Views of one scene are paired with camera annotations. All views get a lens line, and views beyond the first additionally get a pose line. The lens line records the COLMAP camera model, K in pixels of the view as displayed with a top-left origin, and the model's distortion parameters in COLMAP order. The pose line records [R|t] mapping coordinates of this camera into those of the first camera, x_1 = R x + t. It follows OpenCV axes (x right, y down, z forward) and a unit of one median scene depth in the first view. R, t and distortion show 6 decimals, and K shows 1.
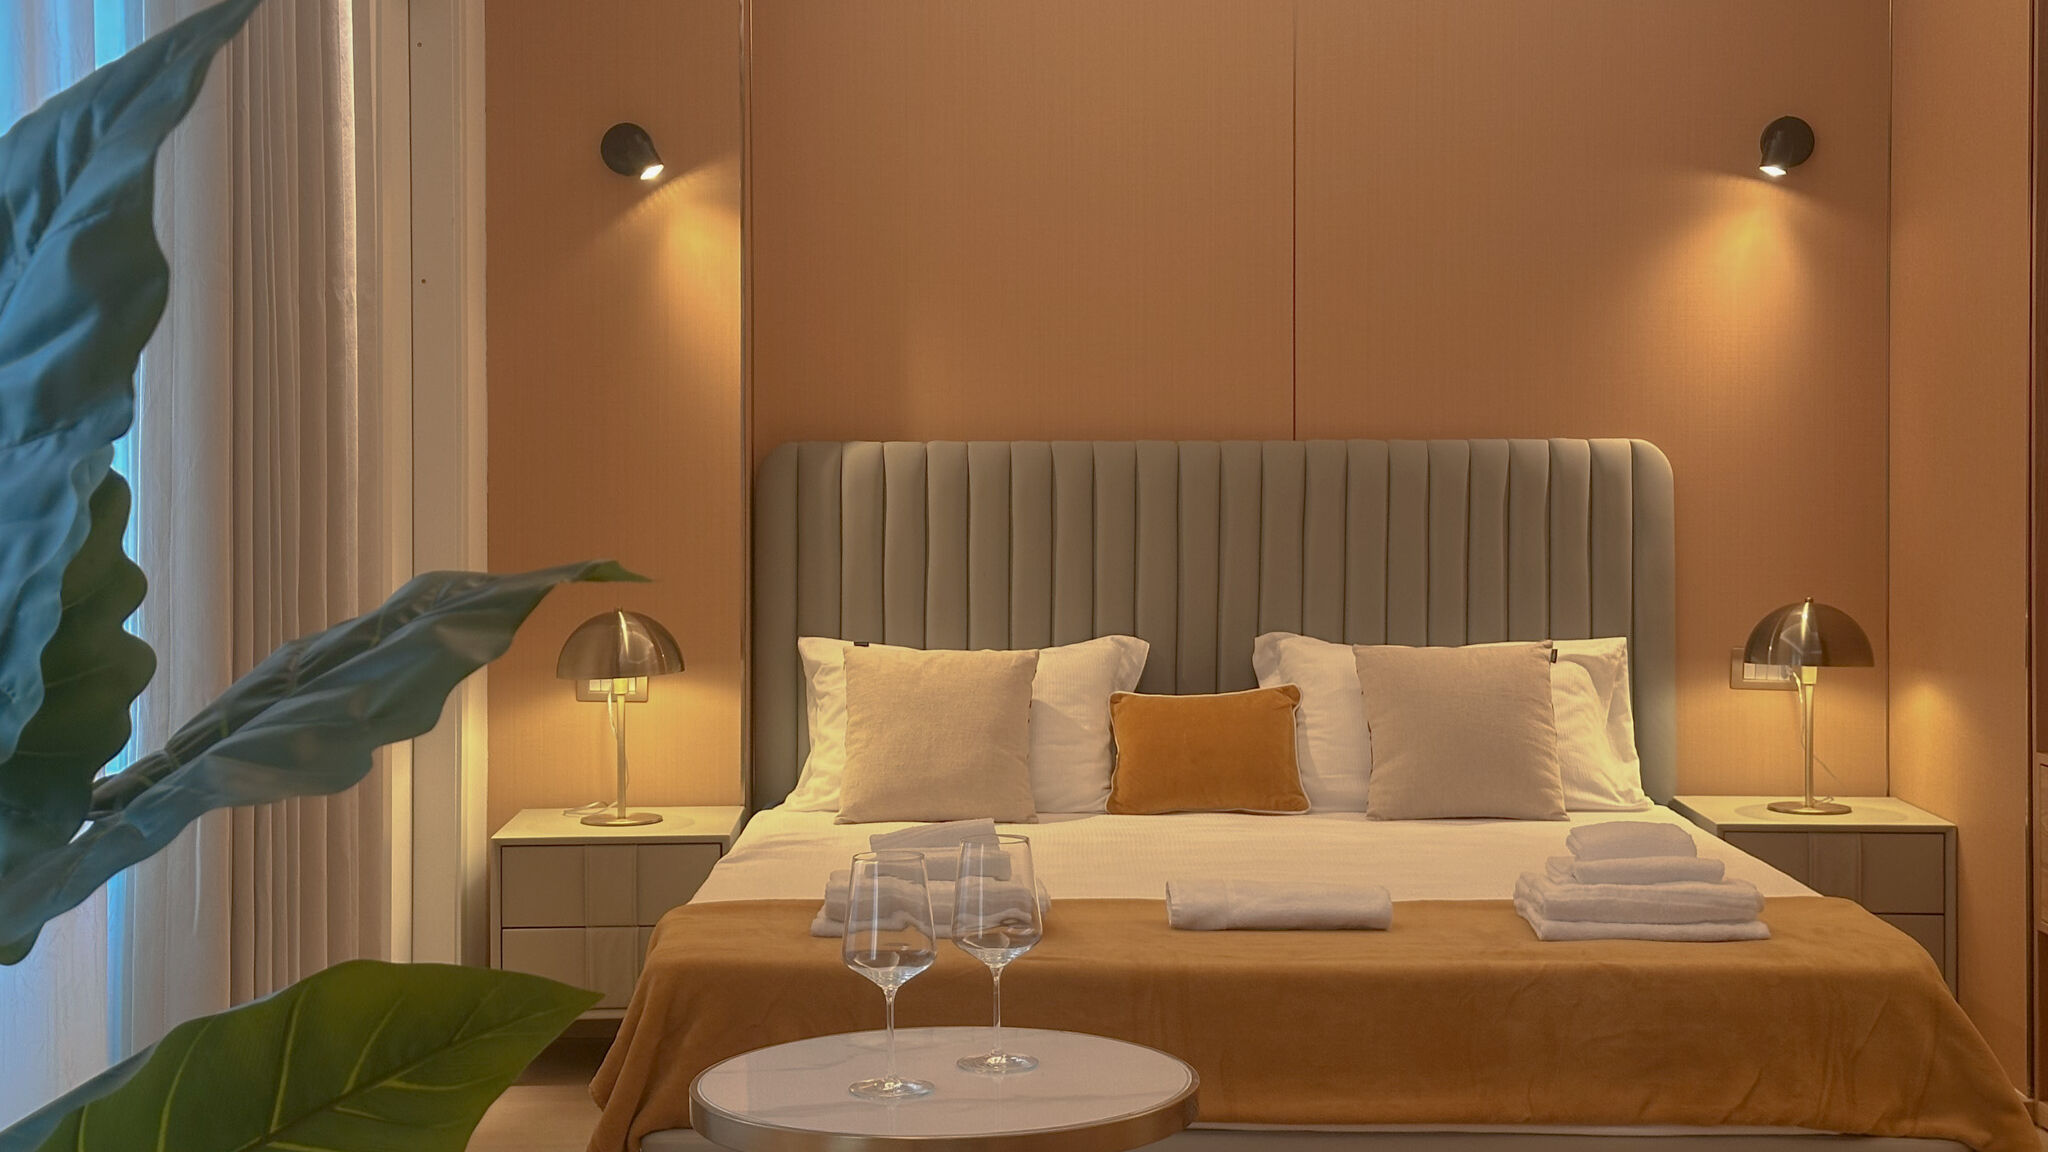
lens RADIAL K [[2904.3, 0, 1016.7], [0, 2904.3, 501.4], [0, 0, 1]] dist [0.121378, 0.037838]
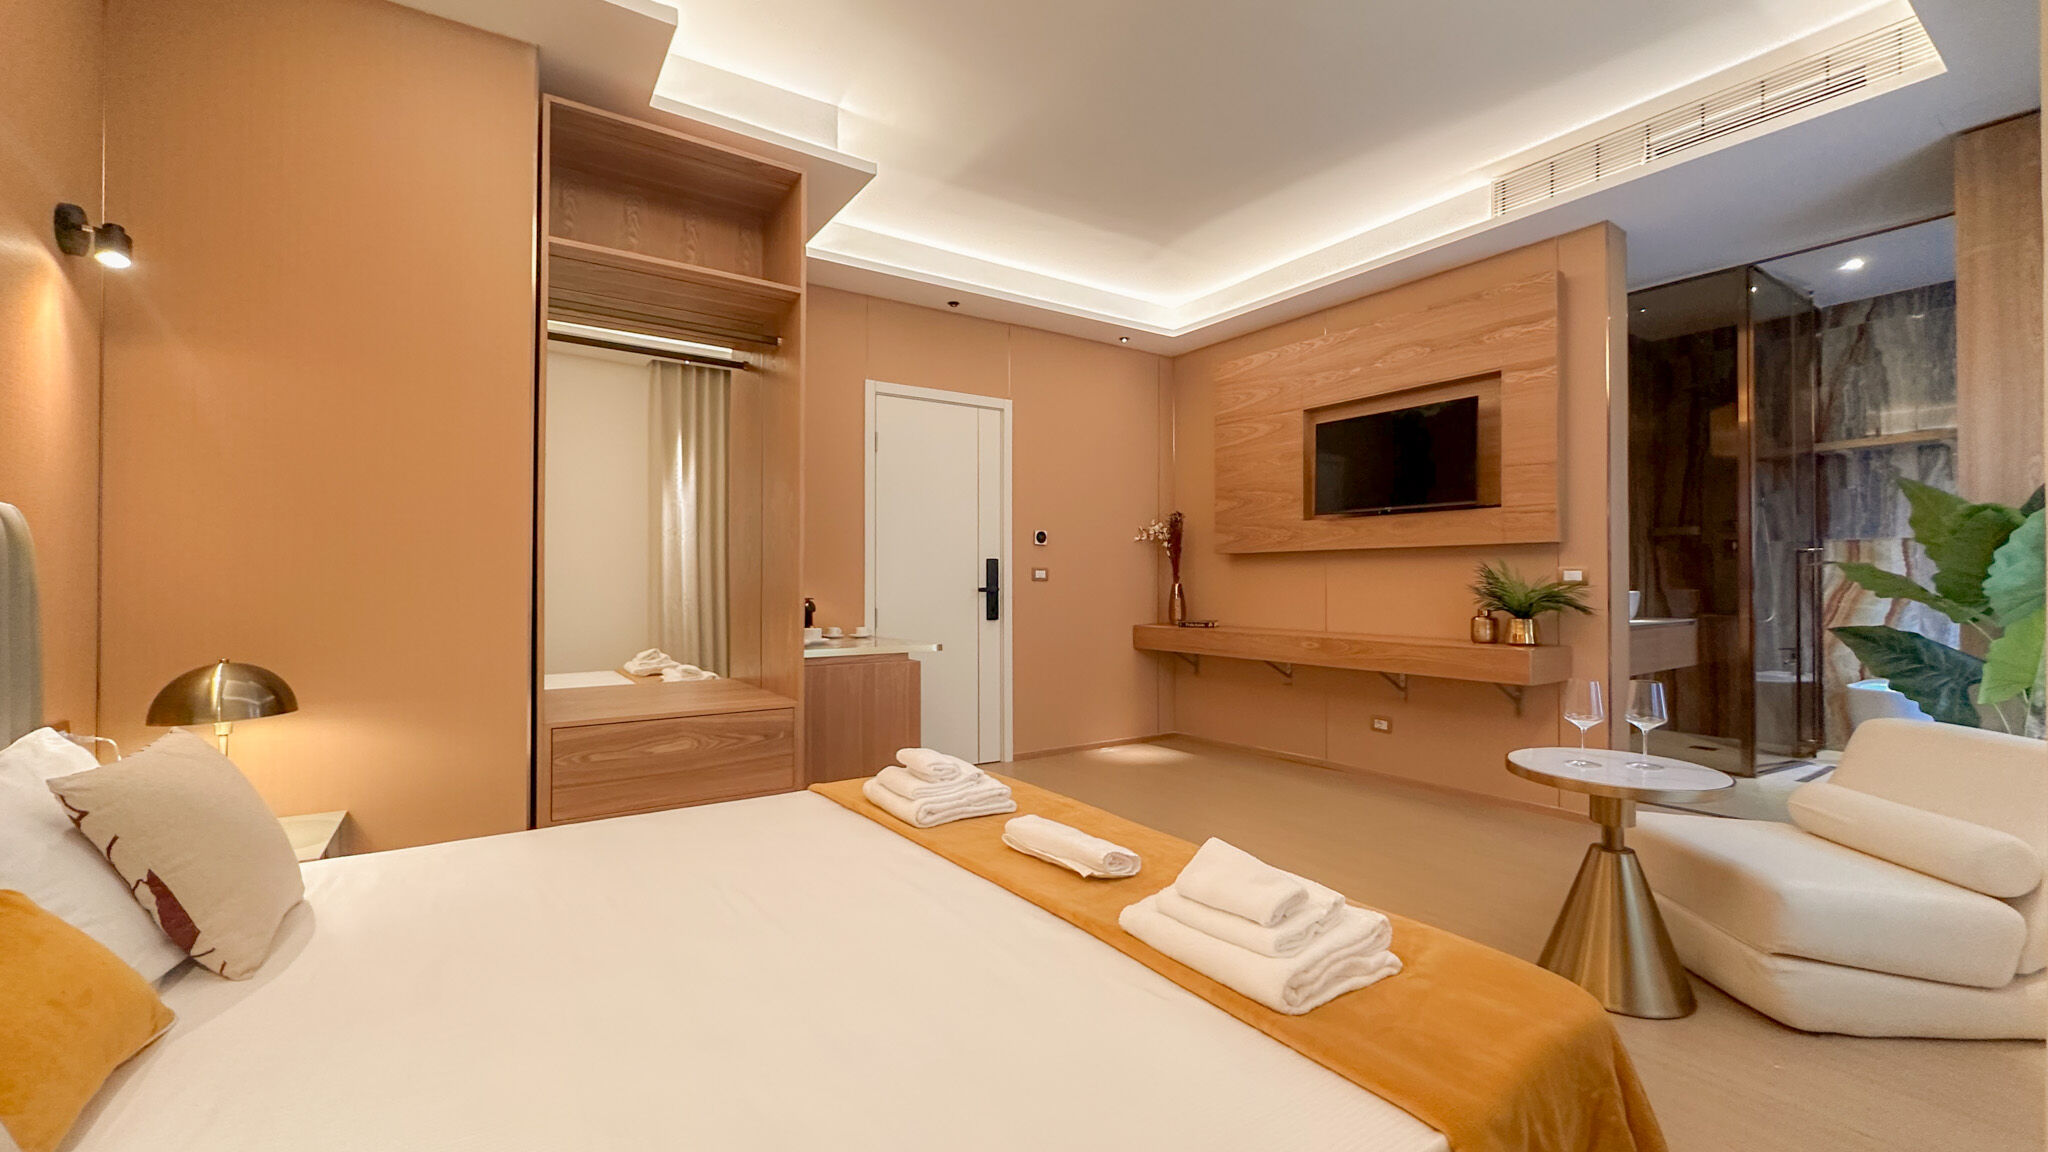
lens RADIAL K [[830.7, 0, 1021.5], [0, 830.7, 575.2], [0, 0, 1]] dist [-0.014538, 0.006415]
pose [[-0.562582, 0.008783, 0.826695, -0.173199], [0.017005, 0.999855, 0.000950, 0.005314], [-0.826567, 0.014592, -0.562649, 0.928013]]
